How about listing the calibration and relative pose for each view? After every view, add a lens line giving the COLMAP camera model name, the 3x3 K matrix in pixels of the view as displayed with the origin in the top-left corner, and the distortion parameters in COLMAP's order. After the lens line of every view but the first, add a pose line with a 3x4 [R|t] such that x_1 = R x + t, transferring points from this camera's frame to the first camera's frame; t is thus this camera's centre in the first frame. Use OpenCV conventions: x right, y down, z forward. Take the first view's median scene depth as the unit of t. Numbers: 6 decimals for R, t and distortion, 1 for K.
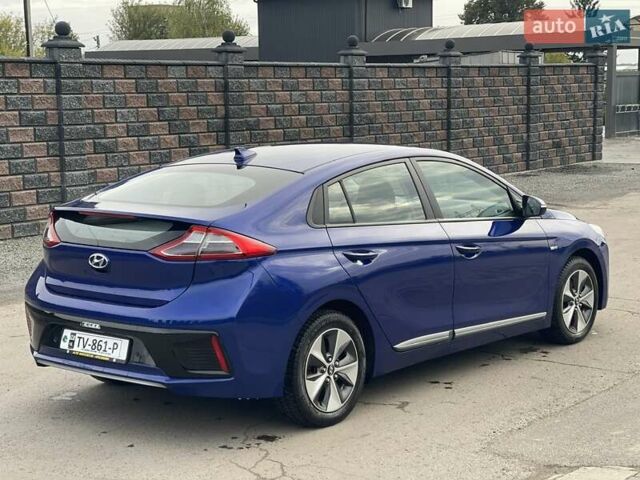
lens RADIAL K [[1178.0, 0, 323.5], [0, 1178.0, 250.2], [0, 0, 1]] dist [0.239789, -0.016010]
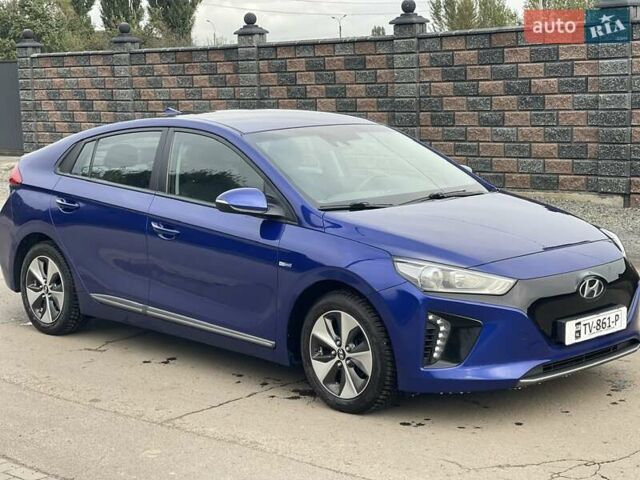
lens RADIAL K [[1178.0, 0, 323.5], [0, 1178.0, 250.2], [0, 0, 1]] dist [0.239789, -0.016010]
pose [[-0.104297, 0.161150, -0.981403, 1.133011], [-0.105707, 0.979399, 0.172055, -0.174538], [0.988913, 0.121687, -0.085114, 1.321293]]
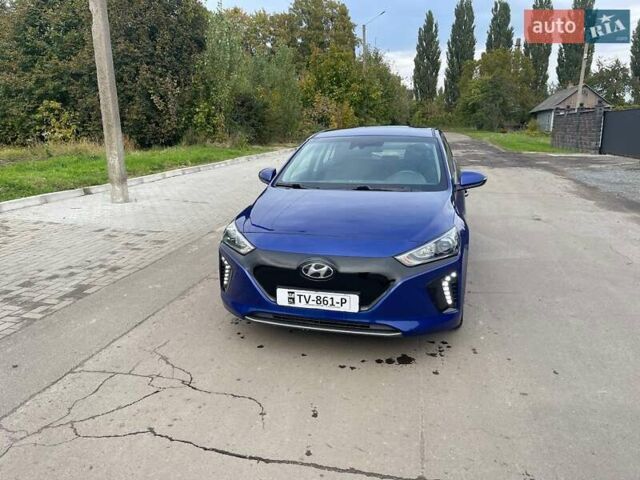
lens RADIAL K [[479.1, 0, 314.6], [0, 479.1, 241.2], [0, 0, 1]] dist [0.077231, -0.097233]
pose [[-0.915885, 0.112859, -0.385250, 0.421271], [-0.031338, 0.936640, 0.348890, -0.197319], [0.400216, 0.331616, -0.854317, 1.817115]]
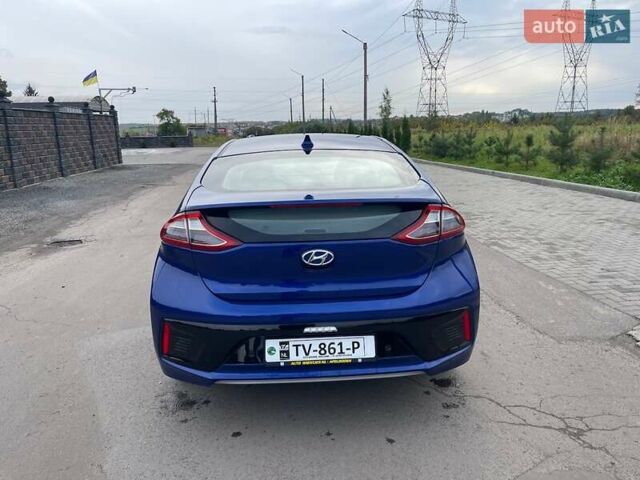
lens RADIAL K [[479.1, 0, 314.6], [0, 479.1, 241.2], [0, 0, 1]] dist [0.077231, -0.097233]
pose [[0.738802, -0.155879, 0.655647, -0.394815], [0.101589, 0.987525, 0.120309, -0.043117], [-0.666221, -0.022278, 0.745421, 0.683030]]
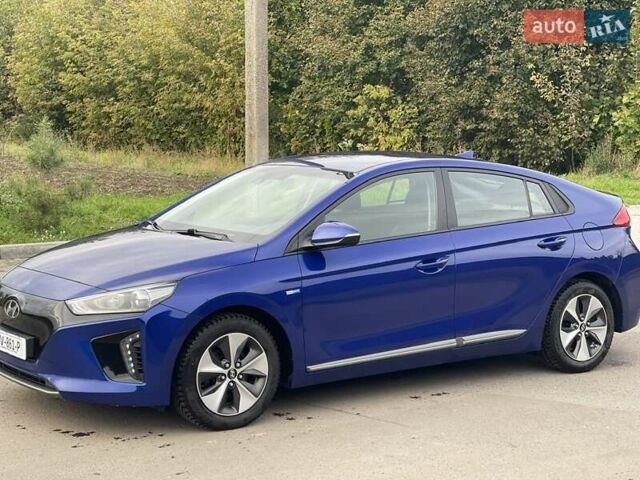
lens RADIAL K [[1173.6, 0, 321.4], [0, 1173.6, 227.6], [0, 0, 1]] dist [0.254050, -0.016553]
pose [[-0.967119, -0.023483, 0.253237, -0.244196], [0.030245, 0.978042, 0.206201, -0.276468], [-0.252519, 0.207081, -0.945173, 2.298016]]
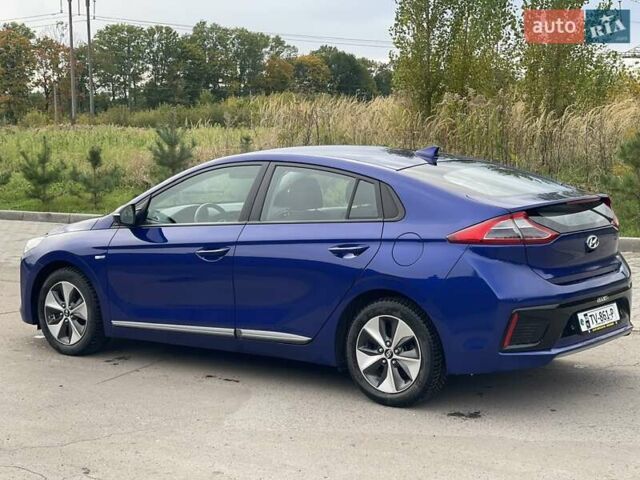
lens RADIAL K [[1178.0, 0, 323.5], [0, 1178.0, 250.2], [0, 0, 1]] dist [0.239789, -0.016010]
pose [[-0.037487, -0.098393, 0.994441, -1.195229], [0.137990, 0.985098, 0.102670, -0.122643], [-0.989724, 0.141072, -0.023351, 1.185816]]
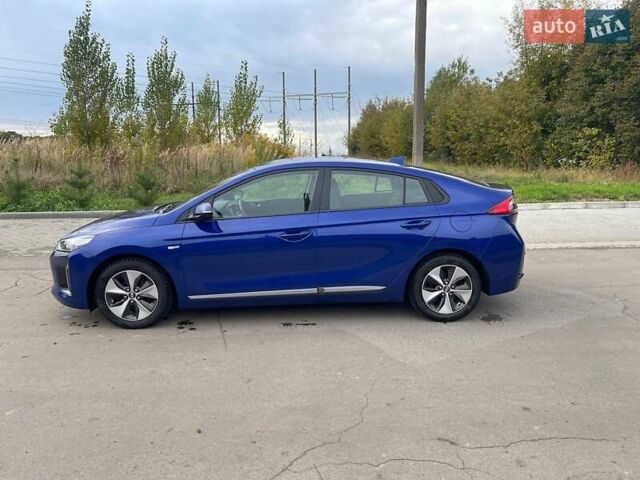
lens RADIAL K [[478.8, 0, 314.9], [0, 478.8, 237.8], [0, 0, 1]] dist [0.075735, -0.090313]
pose [[-0.674512, -0.113500, 0.729487, -0.540931], [0.102562, 0.964124, 0.244840, -0.165420], [-0.731105, 0.239965, -0.638672, 1.643427]]
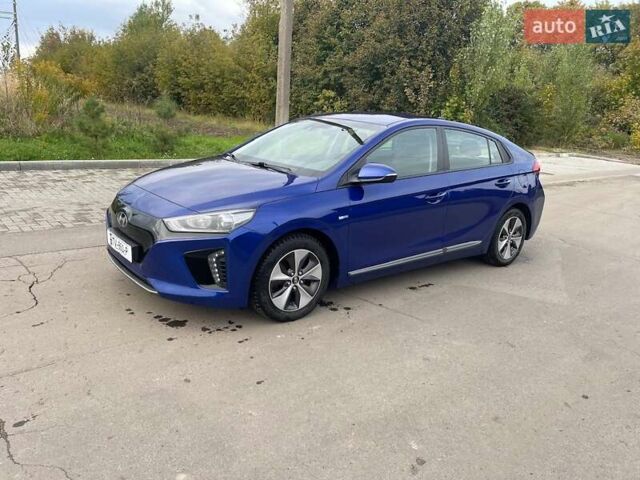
lens RADIAL K [[478.8, 0, 314.9], [0, 478.8, 237.8], [0, 0, 1]] dist [0.075735, -0.090313]
pose [[-0.976613, -0.107608, 0.186140, -0.041701], [-0.032674, 0.929966, 0.366190, -0.188647], [-0.212509, 0.351544, -0.911733, 1.868846]]
